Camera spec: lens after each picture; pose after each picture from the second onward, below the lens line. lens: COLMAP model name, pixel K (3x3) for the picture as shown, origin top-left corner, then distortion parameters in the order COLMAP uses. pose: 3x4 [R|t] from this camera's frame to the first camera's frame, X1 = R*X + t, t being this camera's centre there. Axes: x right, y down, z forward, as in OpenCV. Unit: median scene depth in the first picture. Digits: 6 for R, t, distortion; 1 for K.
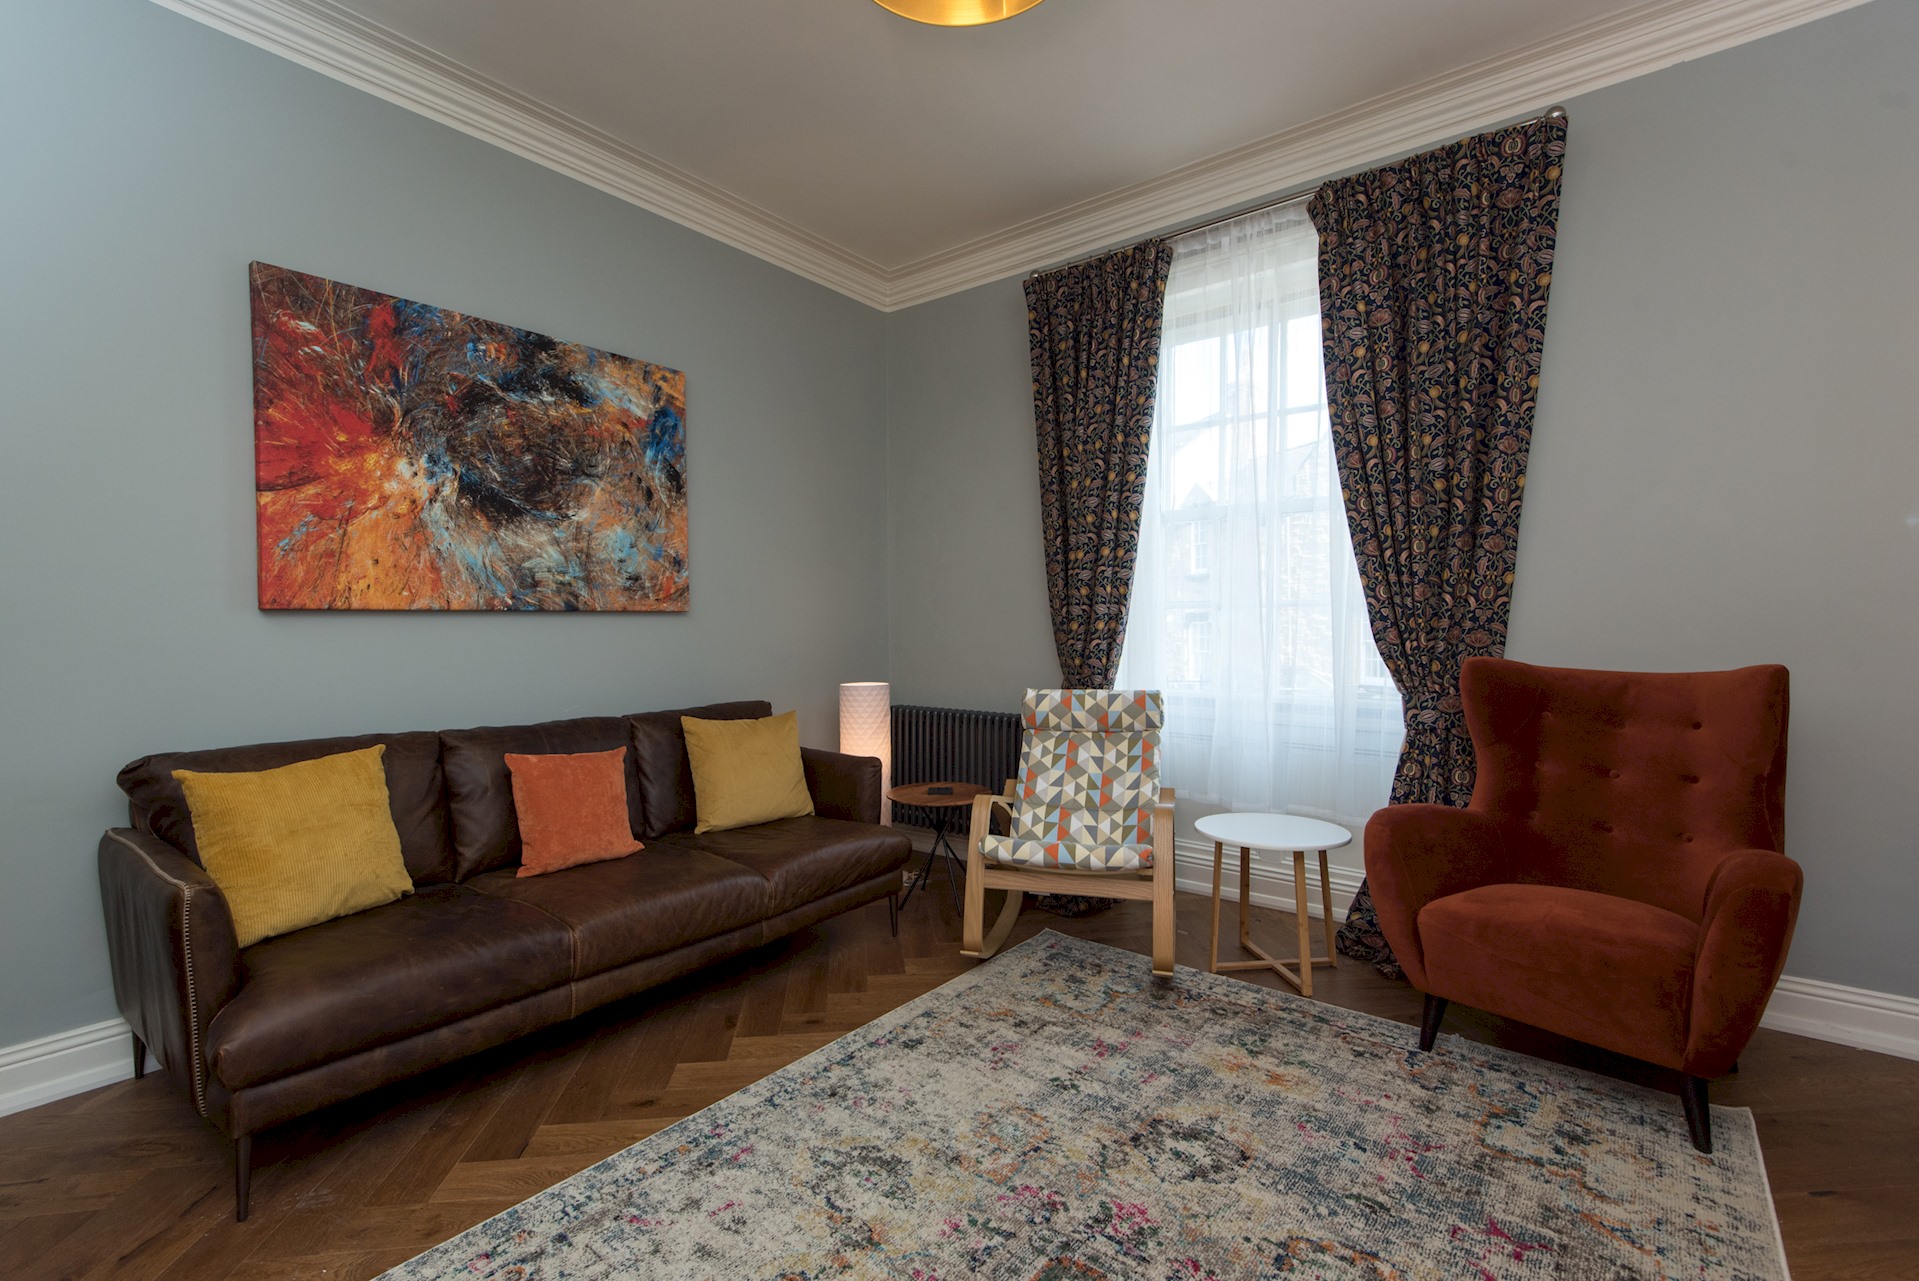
lens RADIAL K [[845.7, 0, 954.6], [0, 845.7, 641.8], [0, 0, 1]] dist [0.000495, -0.000401]
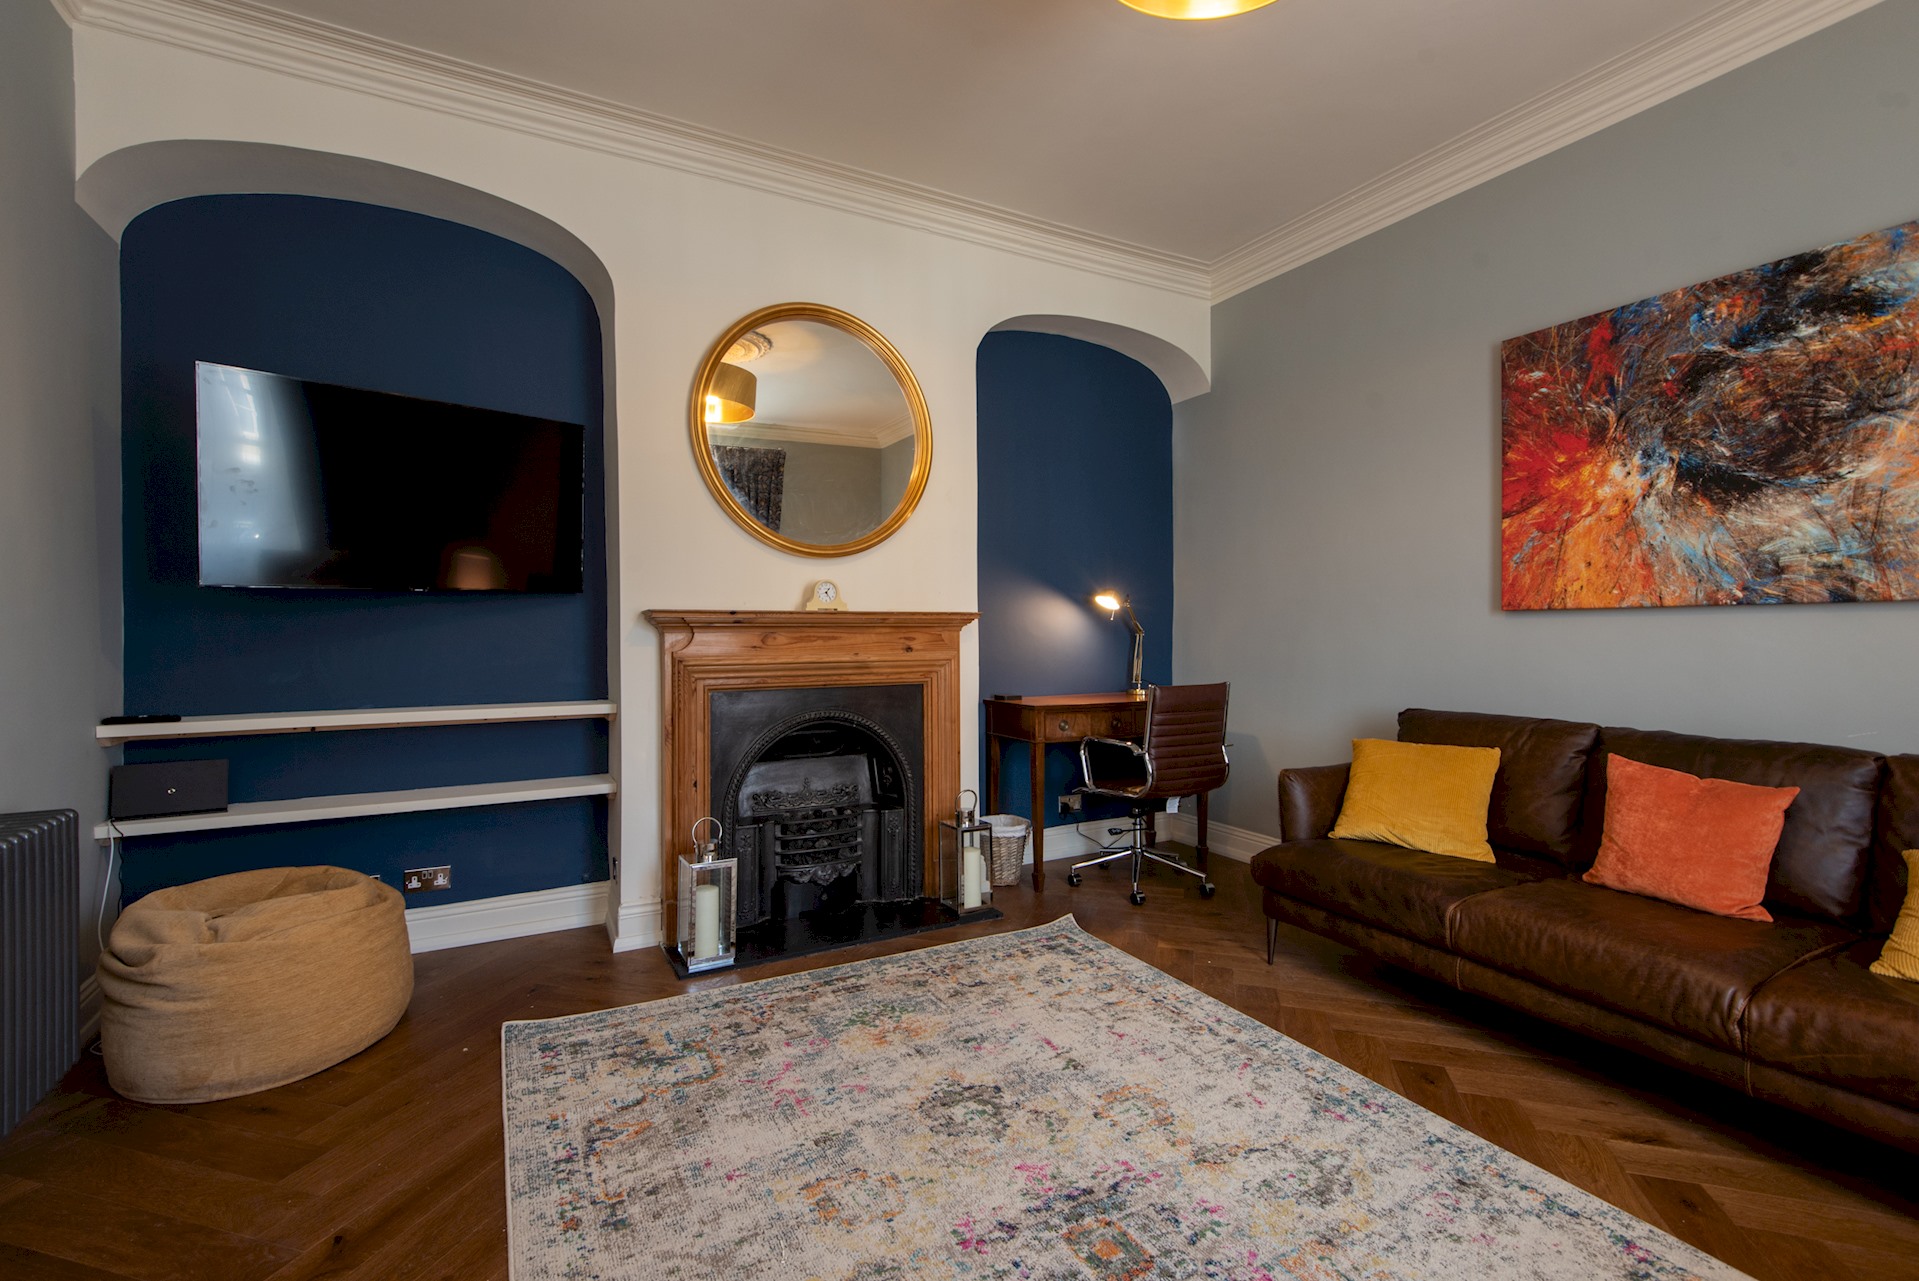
lens RADIAL K [[845.7, 0, 923.3], [0, 845.7, 633.7], [0, 0, 1]] dist [0.000495, -0.000401]
pose [[-0.413774, 0.014450, -0.910265, 0.633567], [-0.006321, 0.999804, 0.018745, -0.019377], [0.910358, 0.013510, -0.413602, 0.642953]]
